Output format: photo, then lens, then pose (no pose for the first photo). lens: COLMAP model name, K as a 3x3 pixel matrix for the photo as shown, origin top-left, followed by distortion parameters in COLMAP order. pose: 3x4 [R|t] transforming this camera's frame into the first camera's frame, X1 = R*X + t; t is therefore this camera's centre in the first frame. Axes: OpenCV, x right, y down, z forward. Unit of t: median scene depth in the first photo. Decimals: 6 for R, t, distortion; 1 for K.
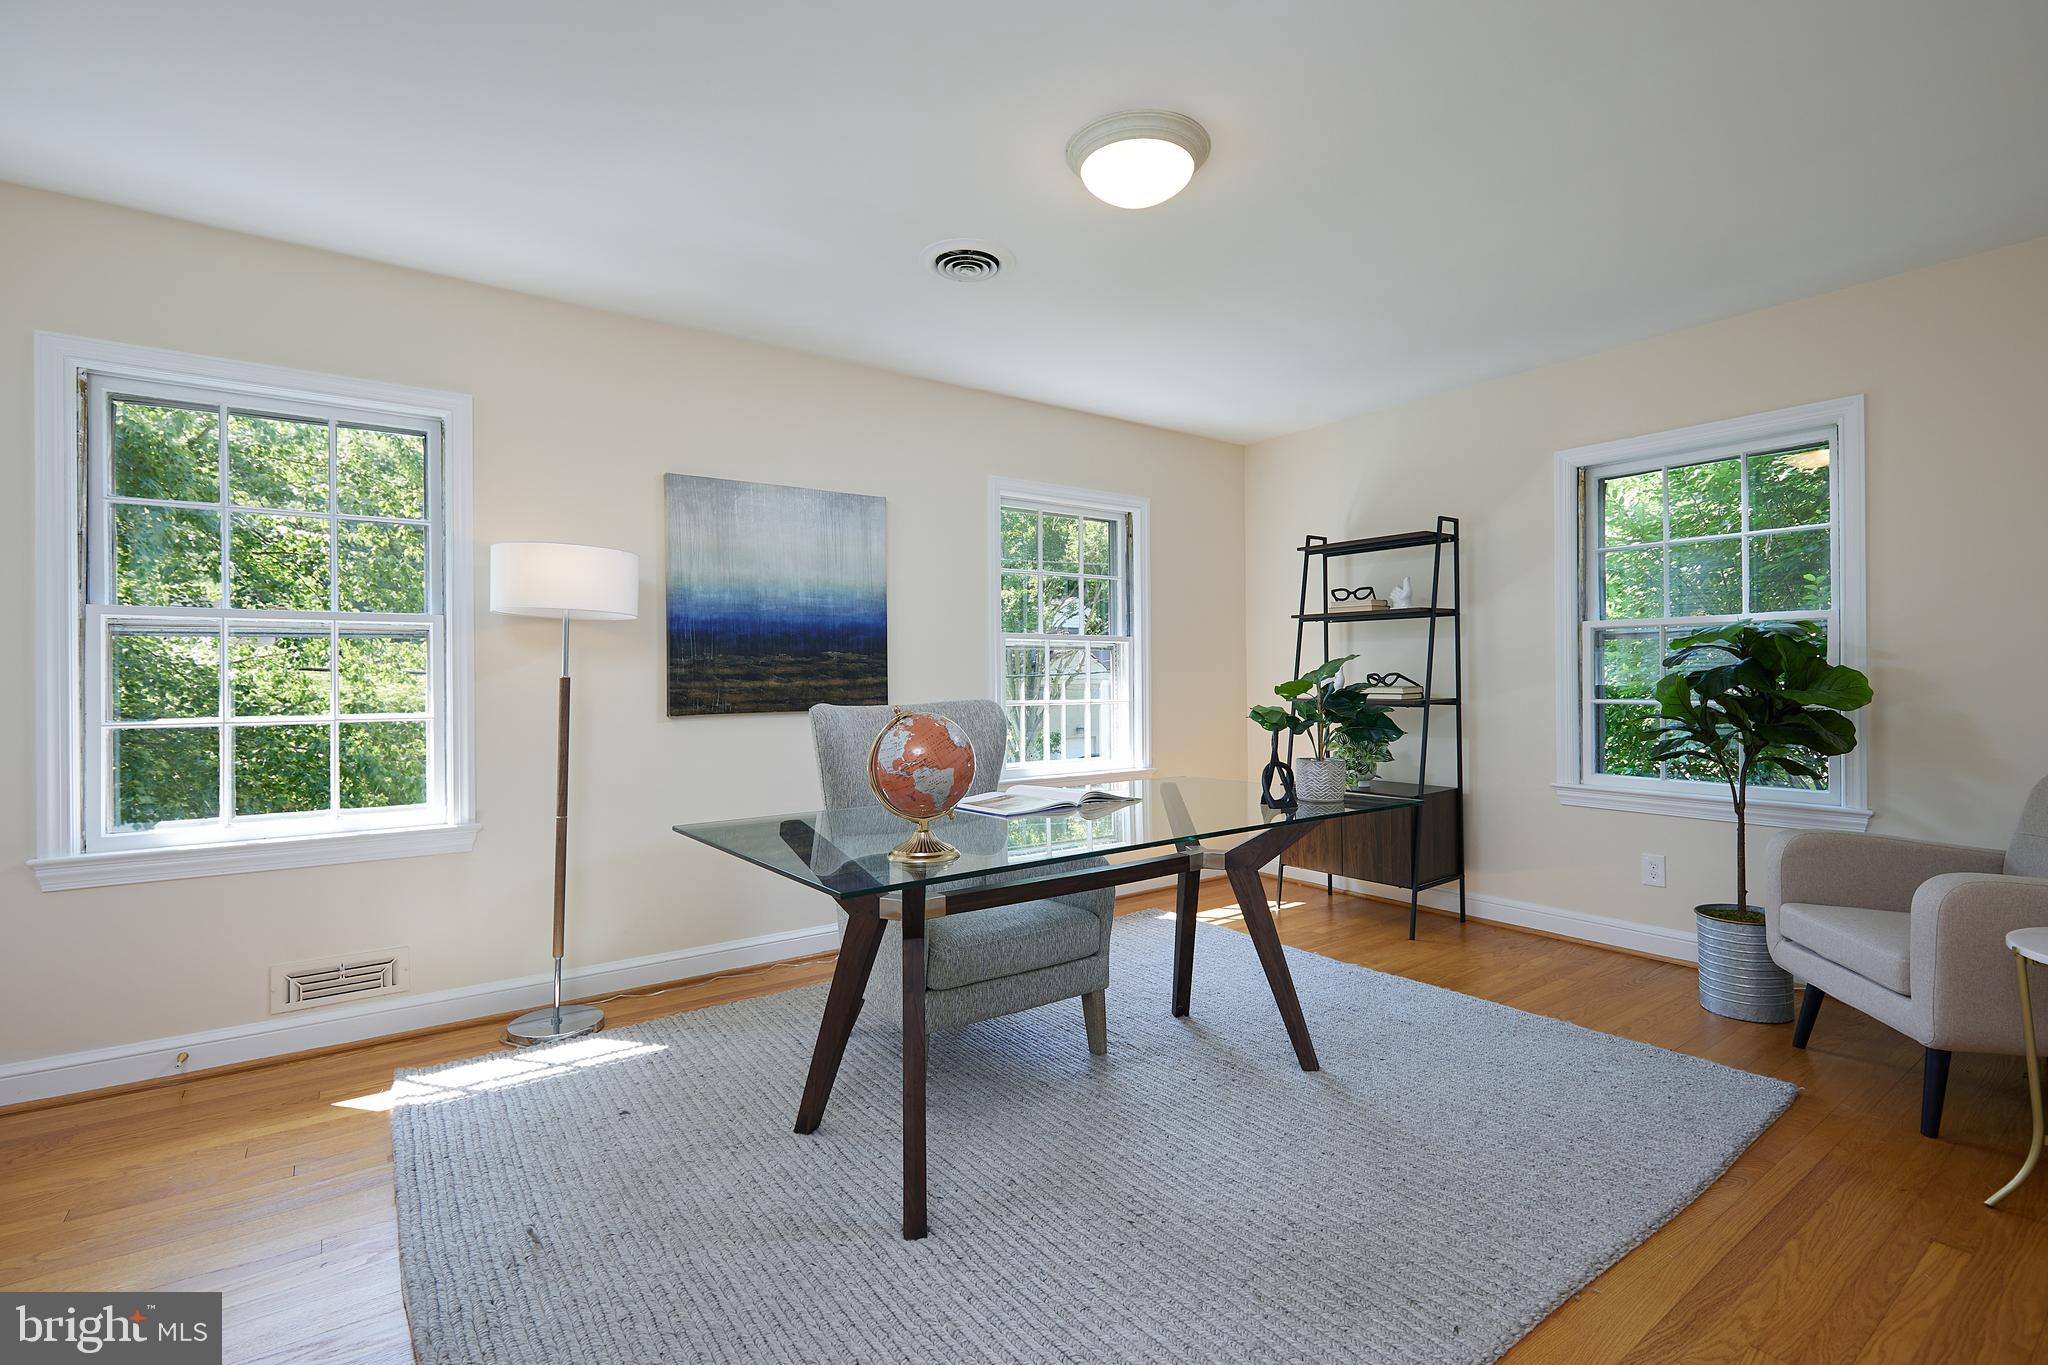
lens RADIAL K [[946.8, 0, 1030.2], [0, 946.8, 676.3], [0, 0, 1]] dist [0.002678, 0.000269]
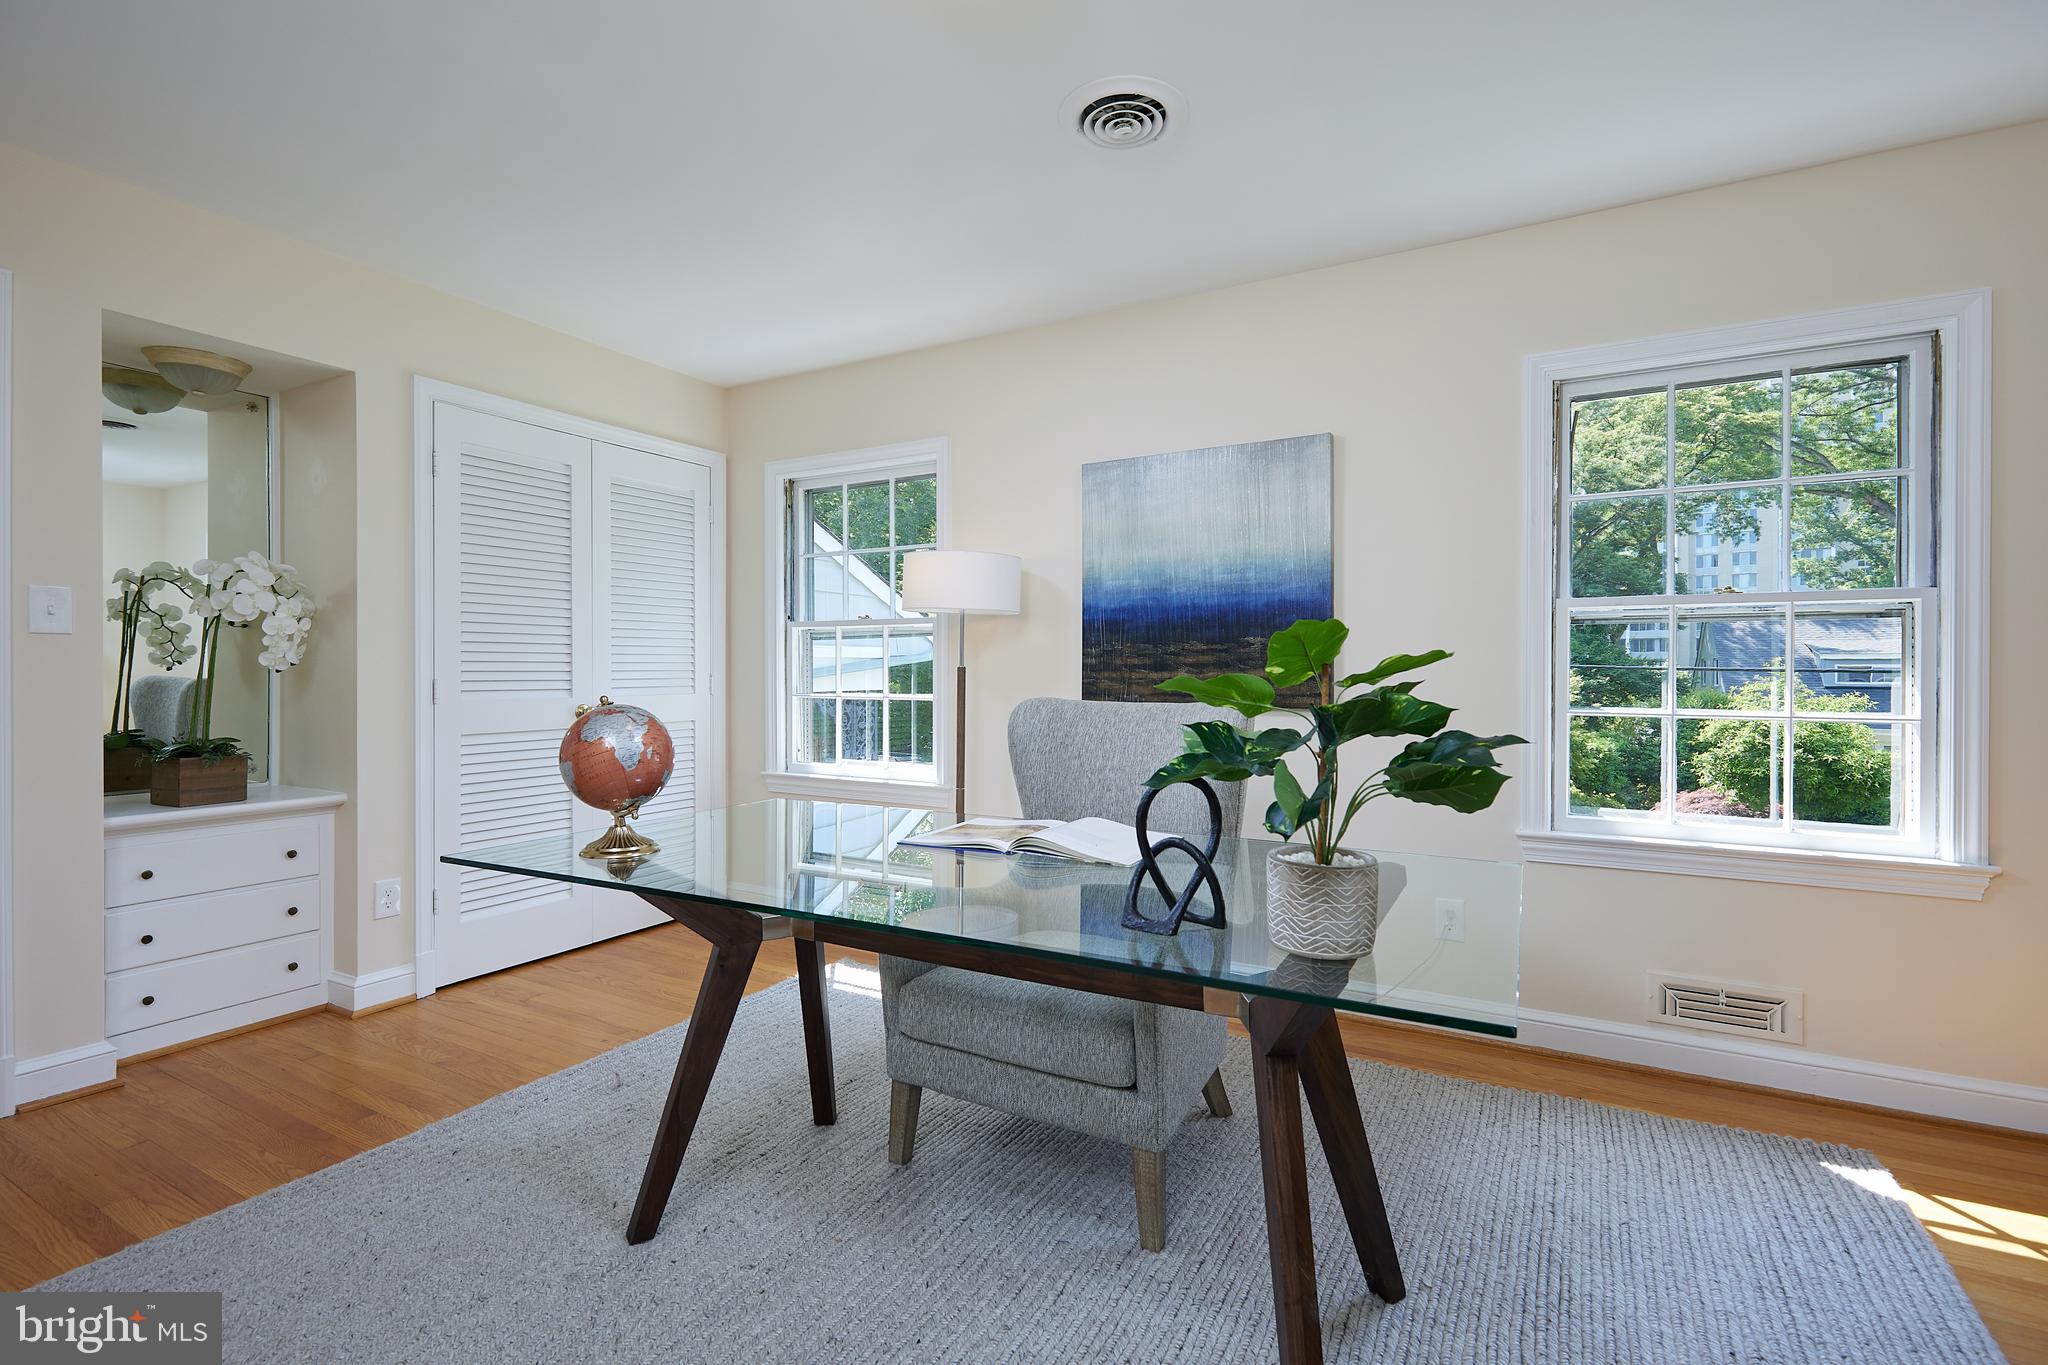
lens RADIAL K [[946.8, 0, 1034.9], [0, 946.8, 681.6], [0, 0, 1]] dist [0.002678, 0.000269]
pose [[0.409445, 0.016878, -0.912179, 0.499995], [-0.005309, 0.999856, 0.016117, 0.000199], [0.912319, -0.001757, 0.409476, 0.529122]]
